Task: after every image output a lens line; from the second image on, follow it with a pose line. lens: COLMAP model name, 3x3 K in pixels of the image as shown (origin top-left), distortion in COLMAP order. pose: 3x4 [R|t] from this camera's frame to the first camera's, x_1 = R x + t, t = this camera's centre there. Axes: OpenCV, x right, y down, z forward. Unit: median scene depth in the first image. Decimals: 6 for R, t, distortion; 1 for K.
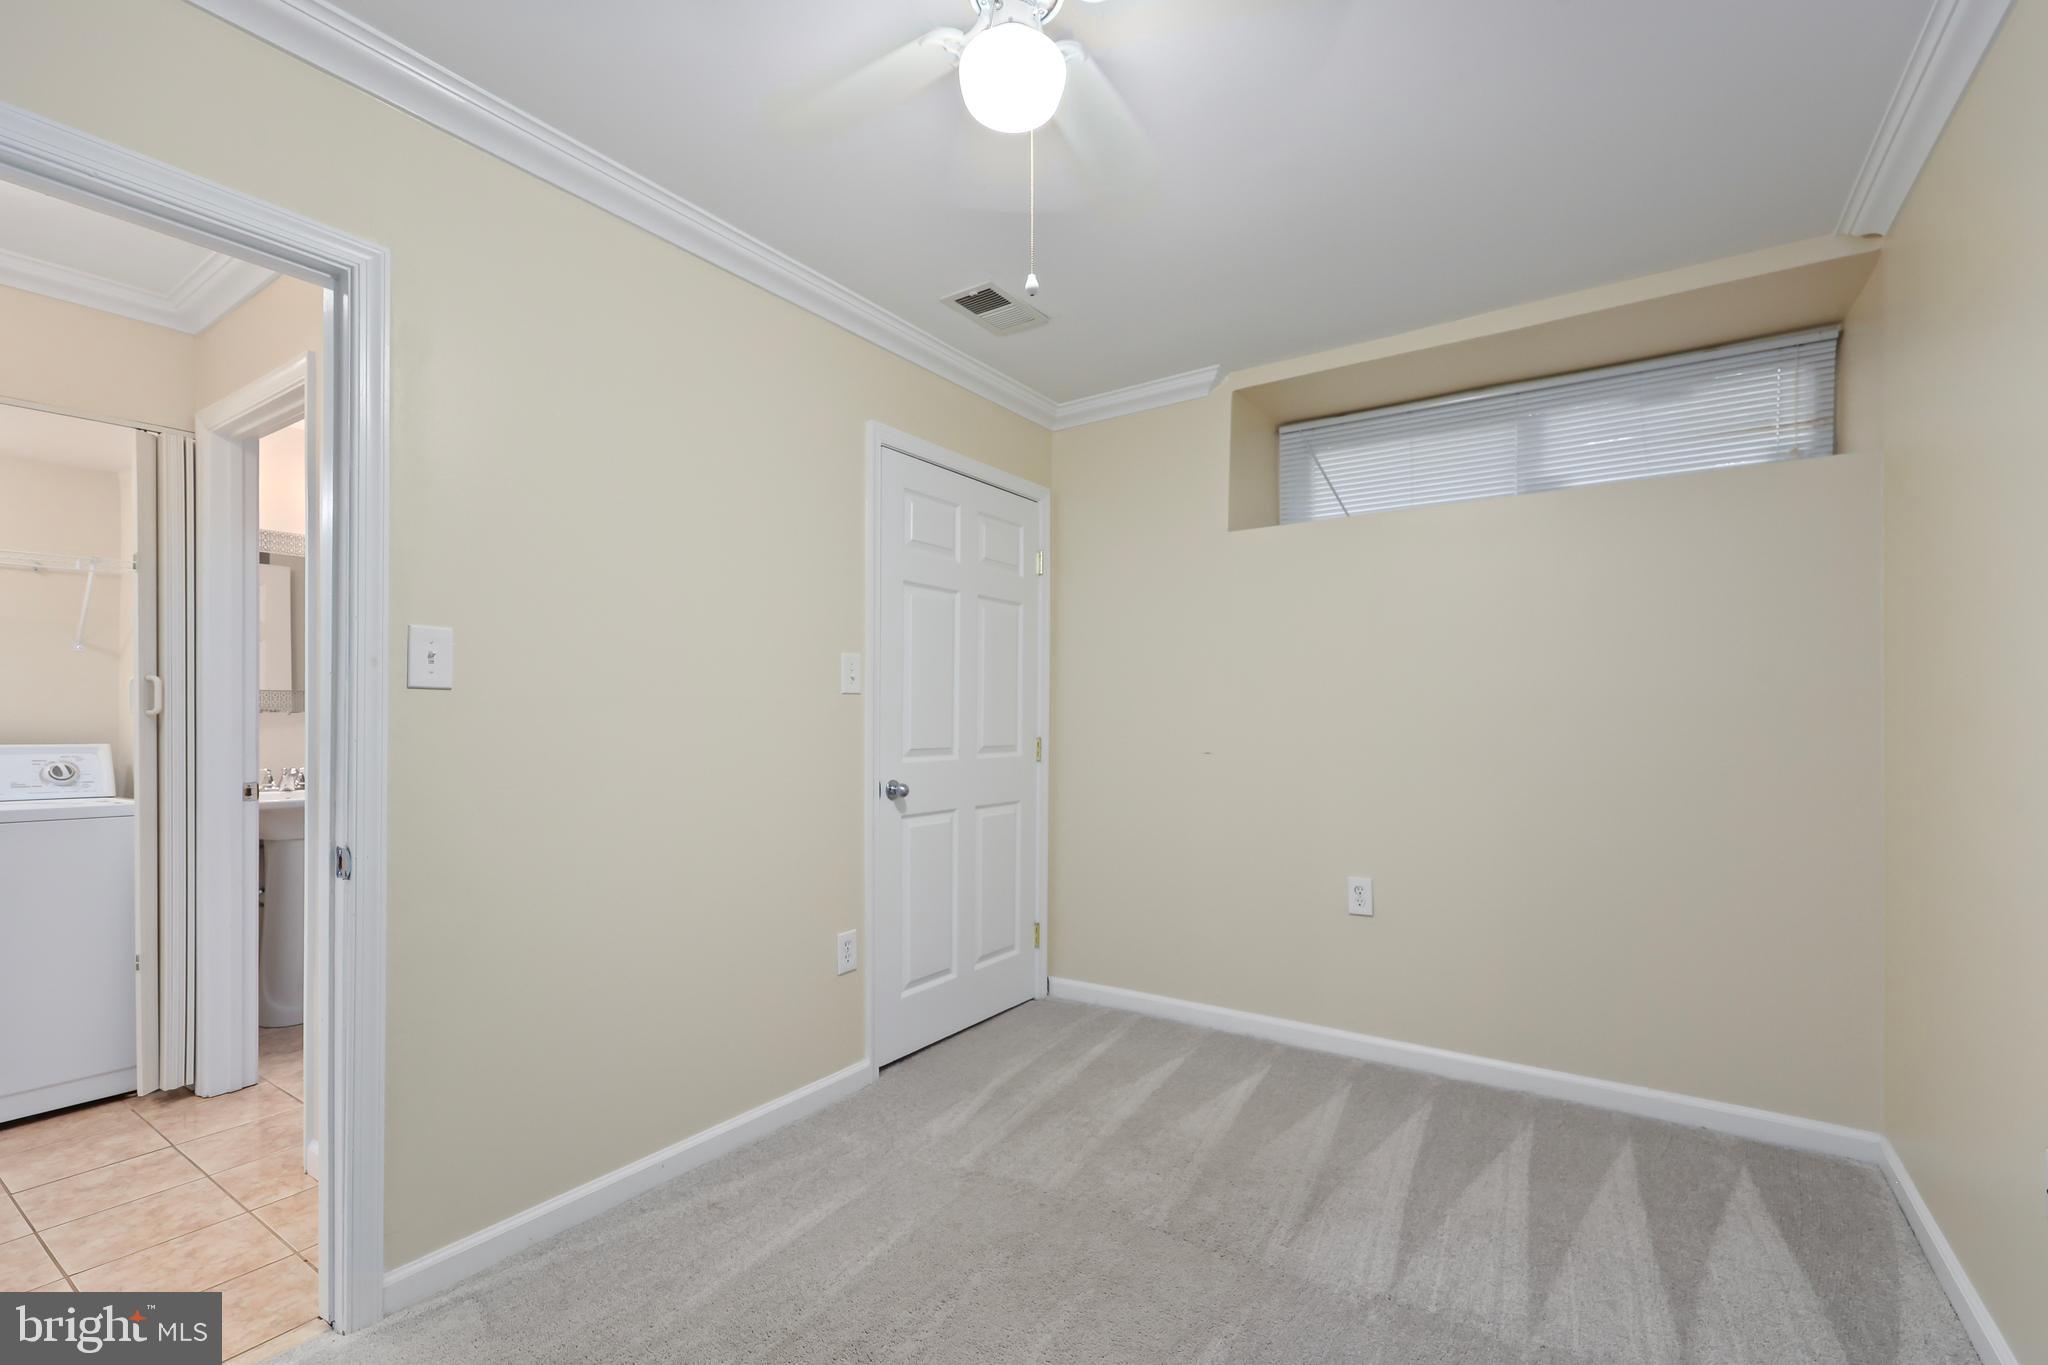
lens RADIAL K [[904.2, 0, 1025.3], [0, 904.2, 709.7], [0, 0, 1]] dist [0.002303, 0.000119]
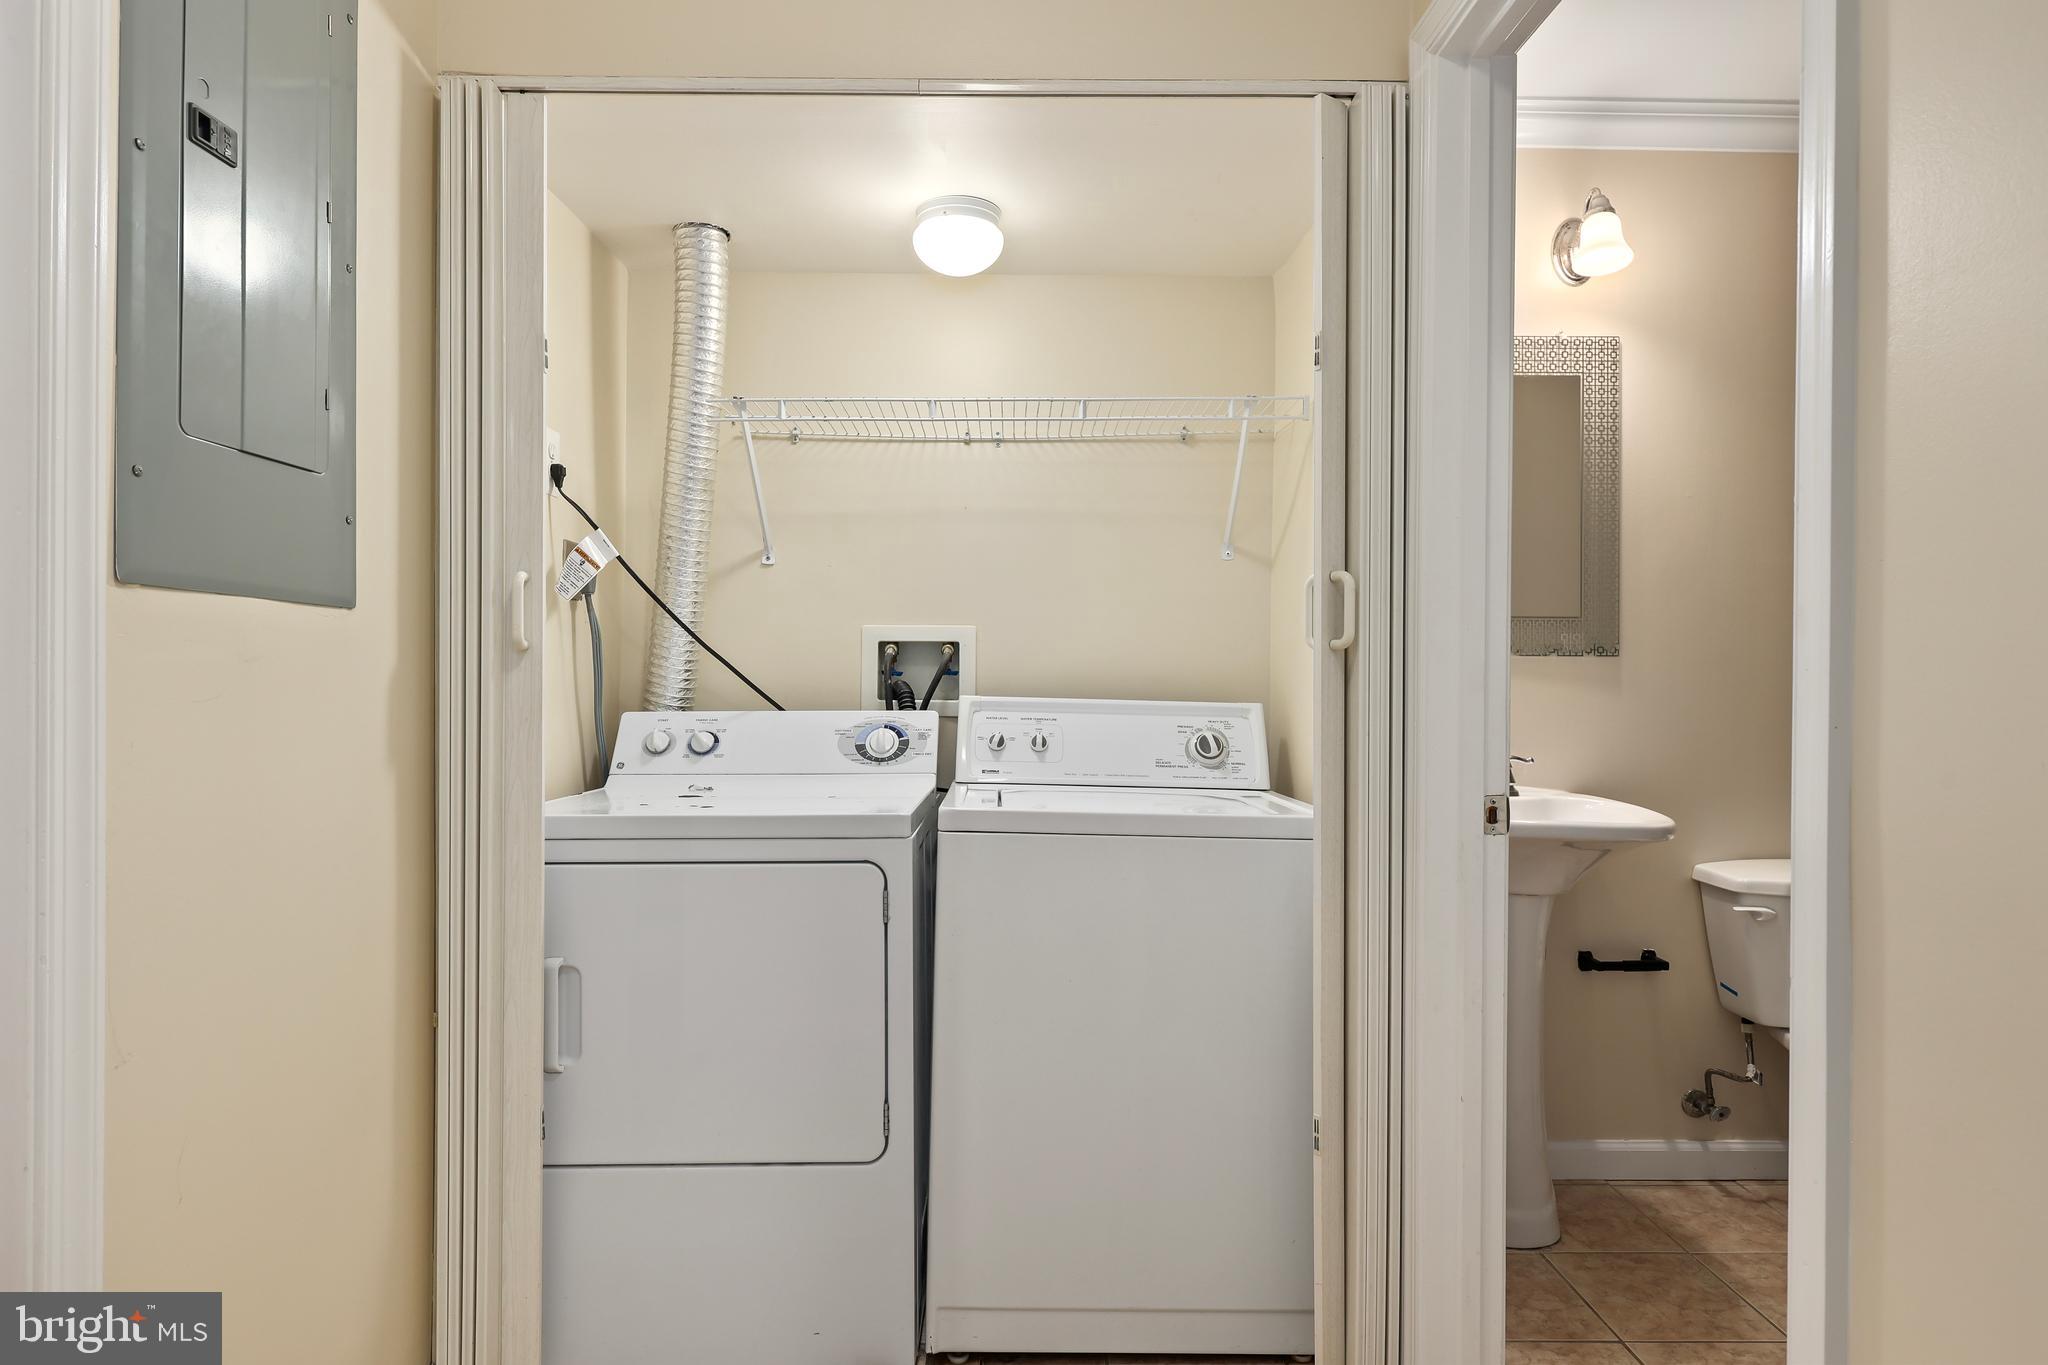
lens RADIAL K [[1130.0, 0, 1024.0], [0, 1130.0, 682.5], [0, 0, 1]] dist [0.006773, 0.000213]
pose [[0.570160, 0.011562, -0.821453, -0.513672], [-0.006106, 0.999933, 0.009836, 0.018310], [0.821511, -0.000592, 0.570192, 0.466217]]
